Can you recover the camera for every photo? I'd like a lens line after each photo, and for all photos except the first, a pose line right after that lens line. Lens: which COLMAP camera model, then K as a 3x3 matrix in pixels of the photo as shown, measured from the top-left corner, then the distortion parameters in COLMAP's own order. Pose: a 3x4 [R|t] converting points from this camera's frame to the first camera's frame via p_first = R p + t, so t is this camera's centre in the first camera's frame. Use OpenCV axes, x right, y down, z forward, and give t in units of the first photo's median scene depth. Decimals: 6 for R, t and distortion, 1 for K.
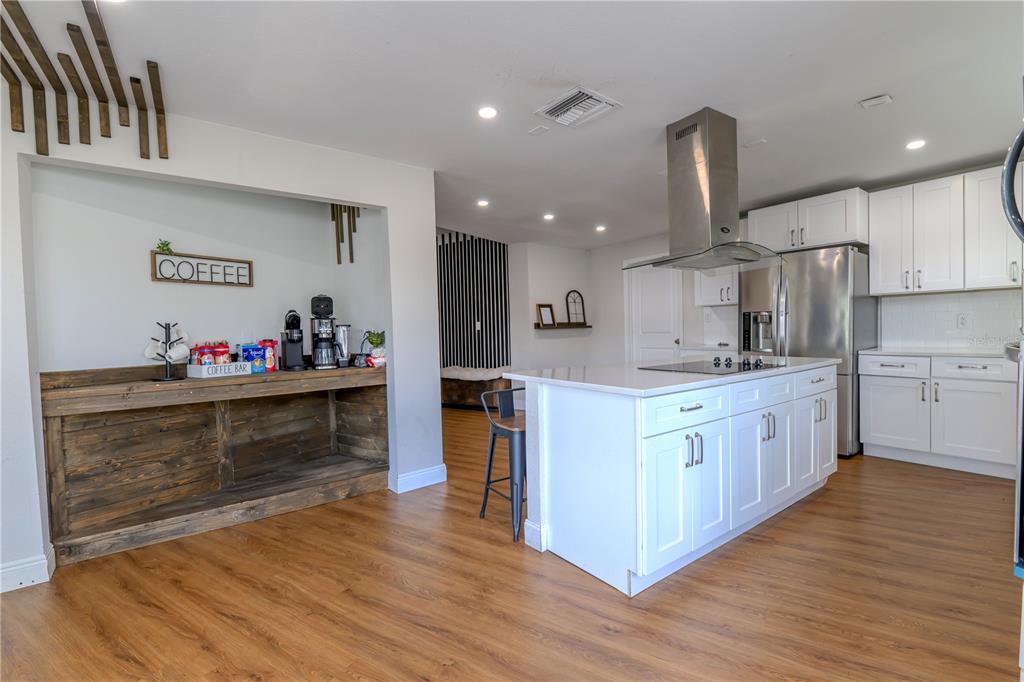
lens RADIAL K [[451.5, 0, 510.0], [0, 451.5, 342.7], [0, 0, 1]] dist [0.001245, -0.000649]
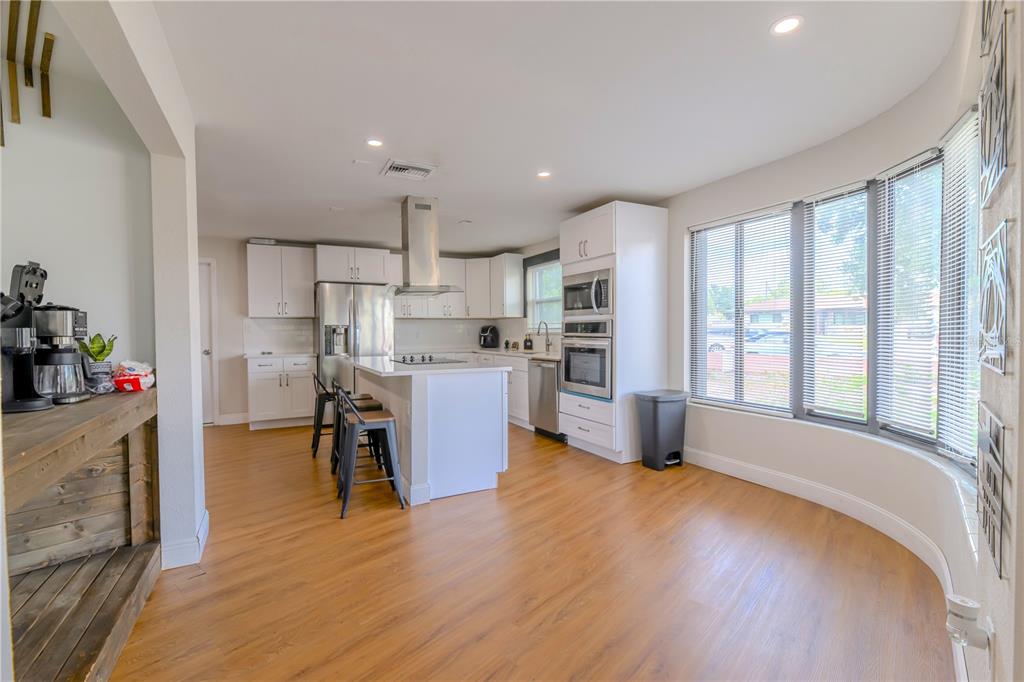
lens RADIAL K [[451.5, 0, 510.0], [0, 451.5, 342.7], [0, 0, 1]] dist [0.001245, -0.000649]
pose [[0.159436, 0.002248, 0.987206, -0.867241], [0.029052, 0.999554, -0.006968, 0.006020], [-0.986781, 0.029791, 0.159300, 0.385359]]
